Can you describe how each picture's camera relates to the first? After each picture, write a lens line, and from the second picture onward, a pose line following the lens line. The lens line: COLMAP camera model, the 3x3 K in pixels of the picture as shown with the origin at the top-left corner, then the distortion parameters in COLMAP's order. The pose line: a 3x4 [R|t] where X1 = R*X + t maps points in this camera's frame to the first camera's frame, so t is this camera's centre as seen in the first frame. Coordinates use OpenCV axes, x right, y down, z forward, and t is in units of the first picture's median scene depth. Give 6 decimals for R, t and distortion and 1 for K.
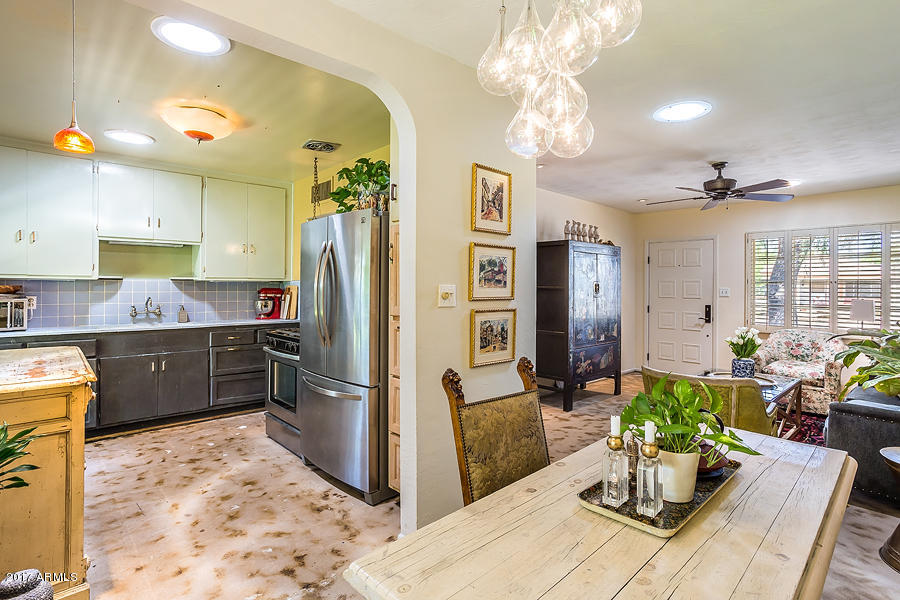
lens RADIAL K [[490.7, 0, 468.8], [0, 490.7, 289.8], [0, 0, 1]] dist [-0.019935, 0.018016]
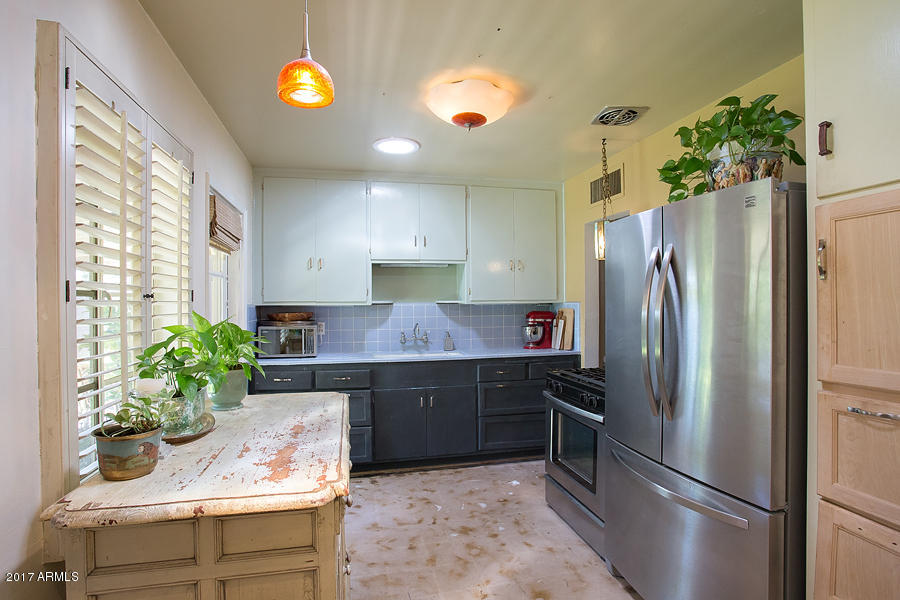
lens RADIAL K [[490.7, 0, 451.2], [0, 490.7, 304.2], [0, 0, 1]] dist [-0.019935, 0.018016]
pose [[0.874286, -0.011283, -0.485280, -0.163380], [0.012905, 0.999917, 0.000001, -0.021994], [0.485240, -0.006263, 0.874359, 0.244268]]
